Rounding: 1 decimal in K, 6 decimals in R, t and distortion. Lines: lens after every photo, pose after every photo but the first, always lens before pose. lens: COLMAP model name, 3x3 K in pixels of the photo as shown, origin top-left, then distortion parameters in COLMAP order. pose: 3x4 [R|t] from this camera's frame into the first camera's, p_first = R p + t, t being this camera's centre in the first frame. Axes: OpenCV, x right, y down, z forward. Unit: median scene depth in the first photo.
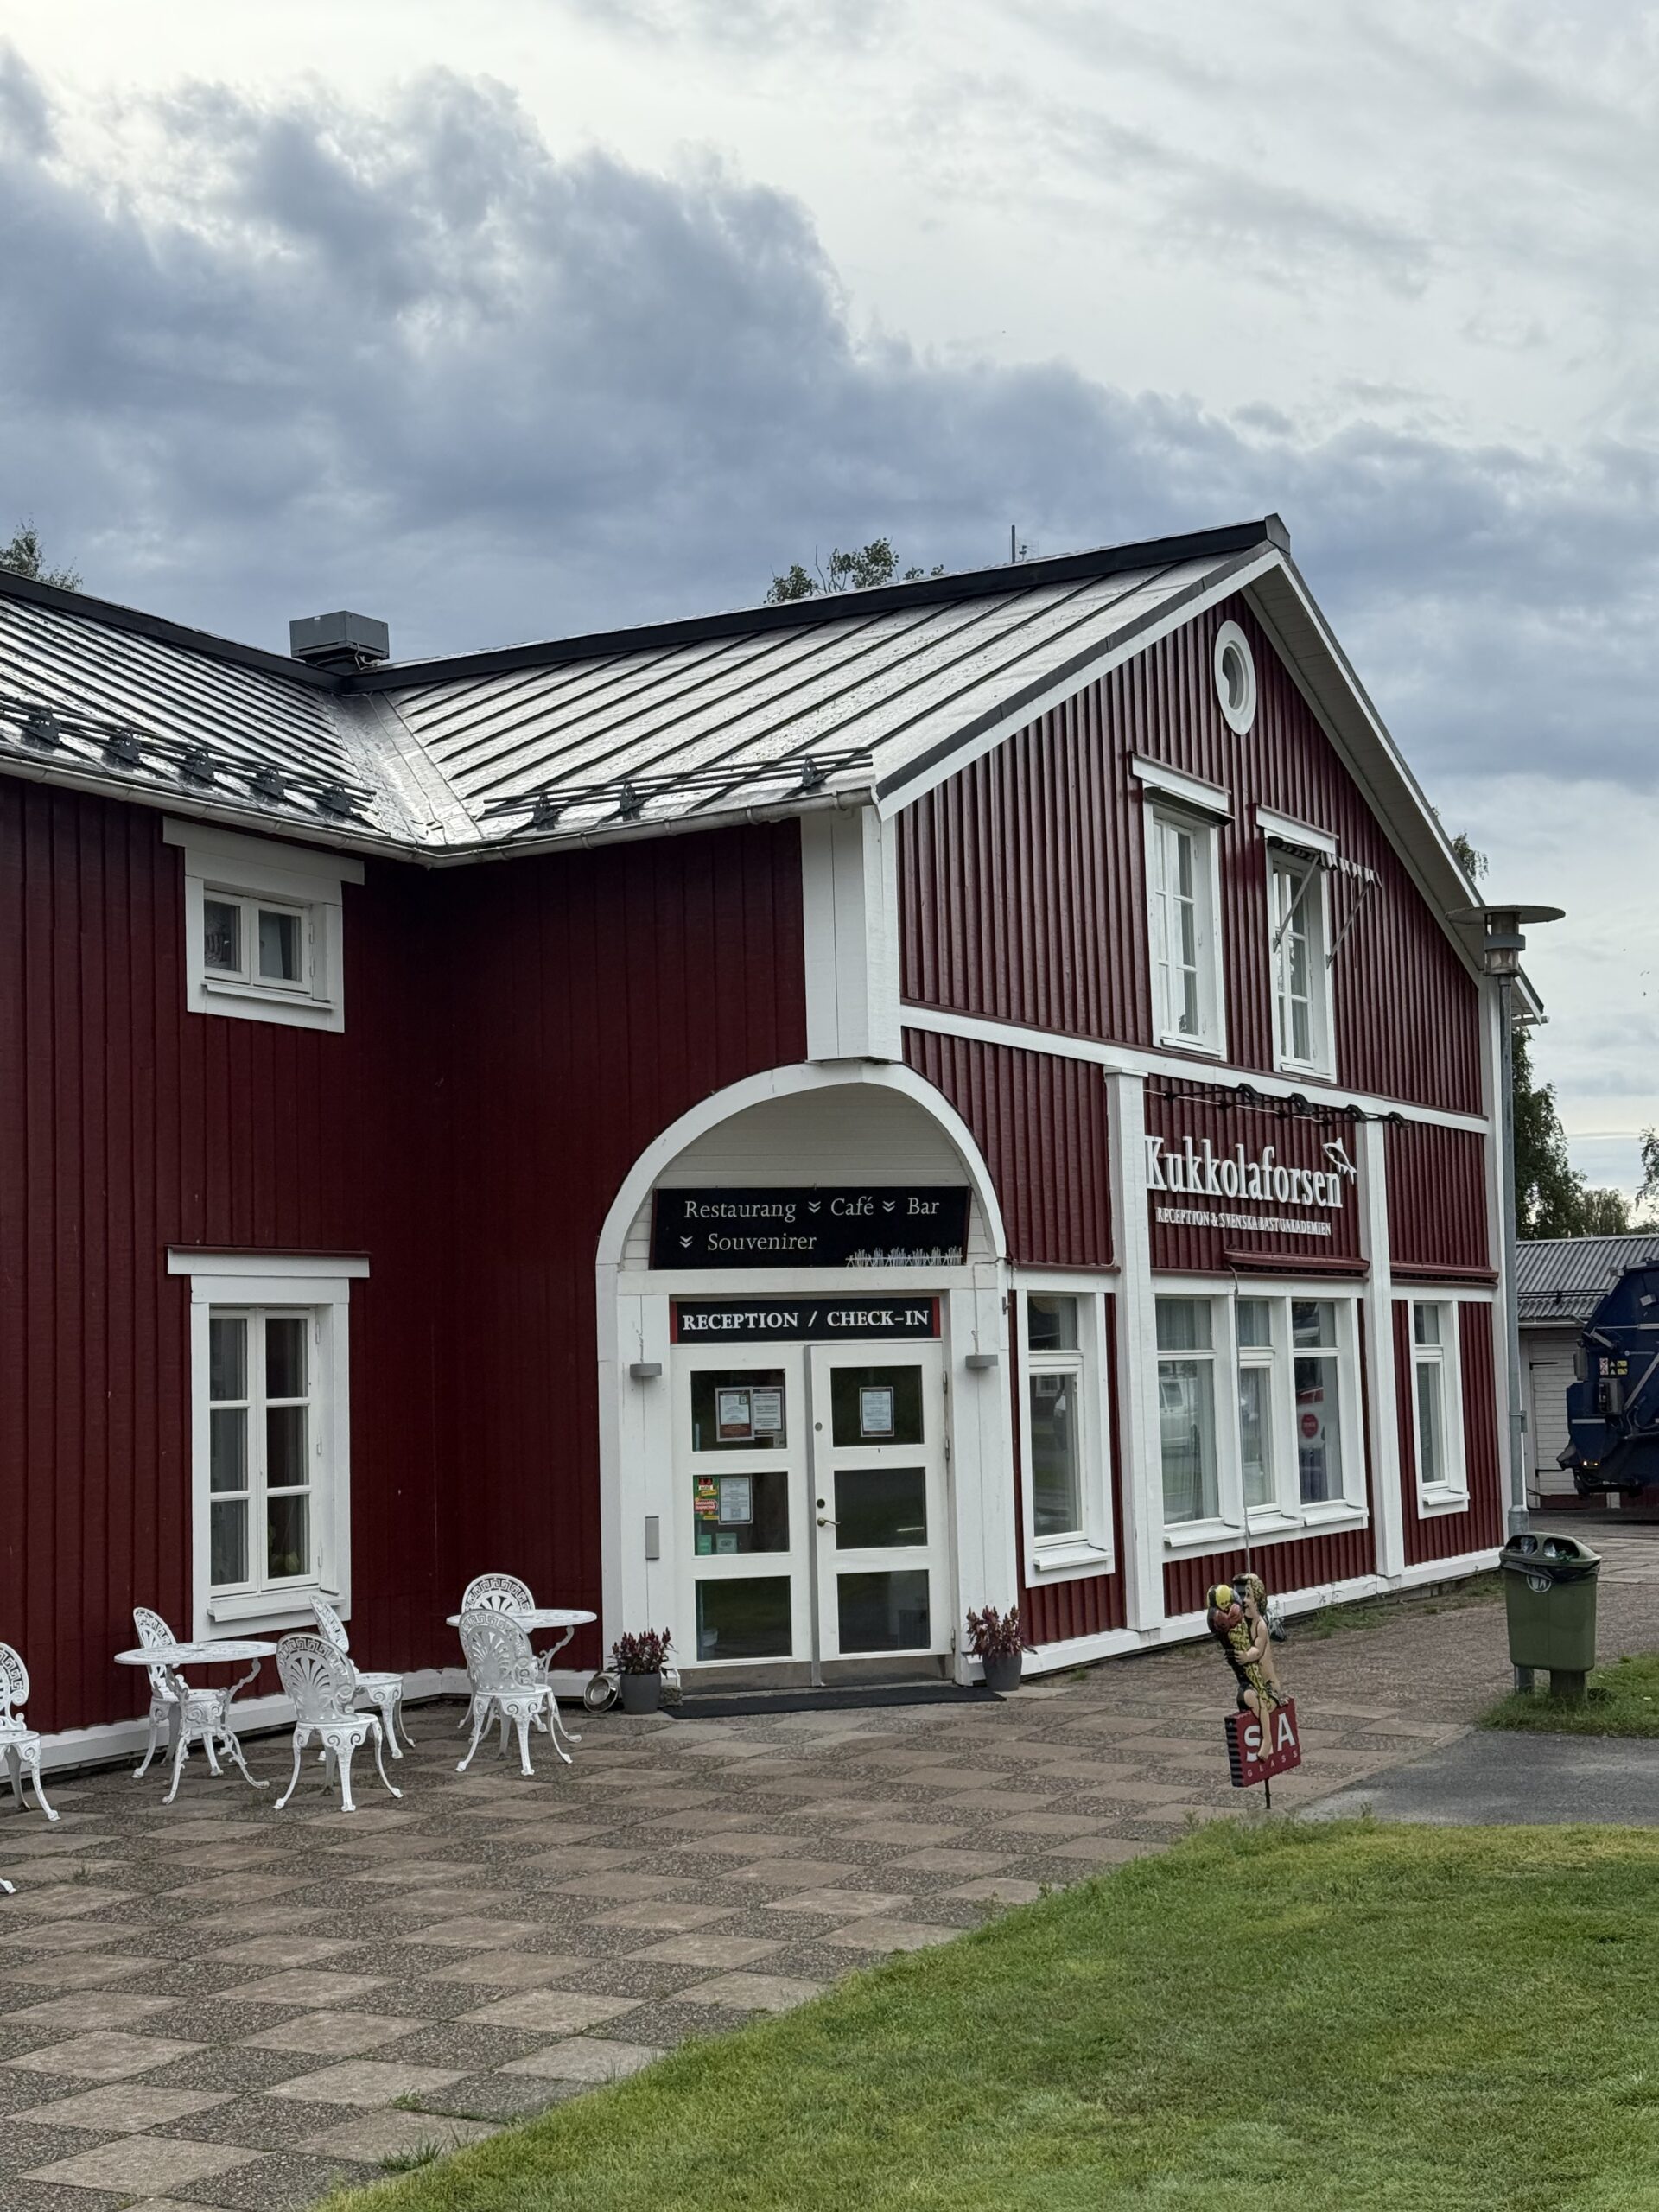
lens RADIAL K [[3100.2, 0, 829.5], [0, 3100.2, 1106.0], [0, 0, 1]] dist [0.002185, 0.008429]
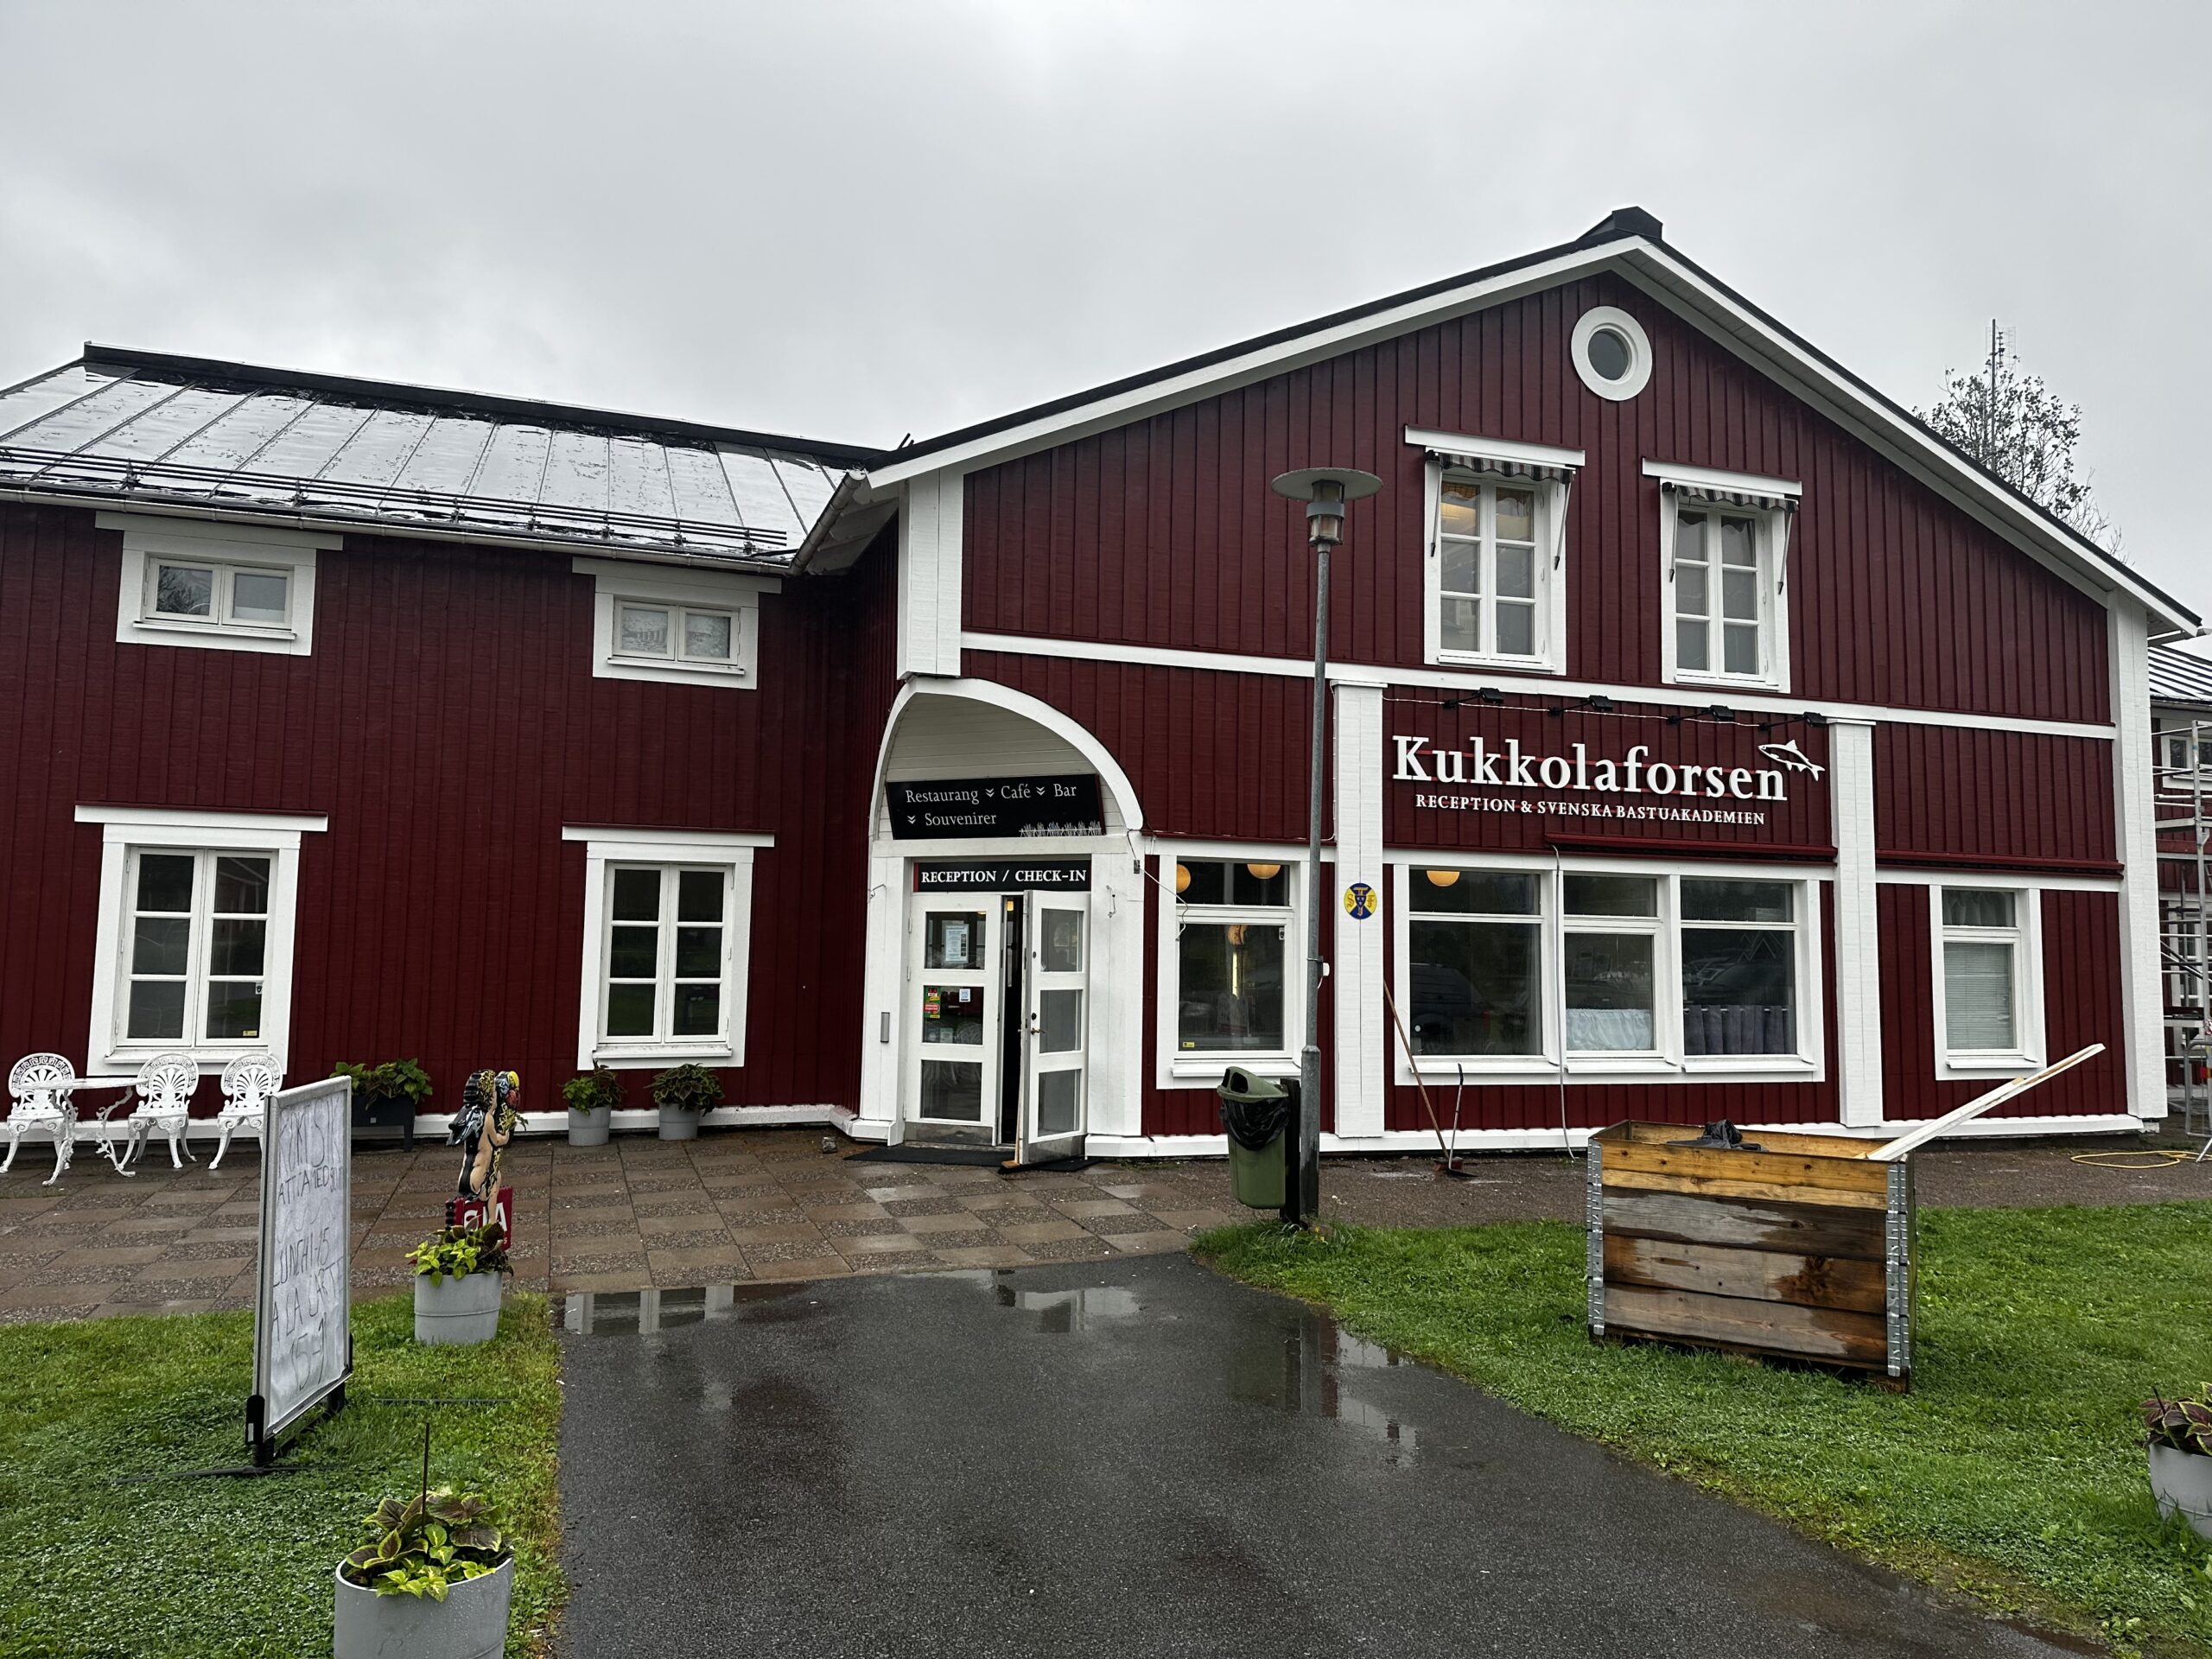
lens RADIAL K [[1514.1, 0, 1106.0], [0, 1514.1, 829.5], [0, 0, 1]] dist [0.101256, -0.149570]
pose [[0.741827, -0.016910, -0.670378, 0.470087], [0.023004, 0.999735, 0.000239, 0.049026], [0.670197, -0.015599, 0.742020, 0.535043]]
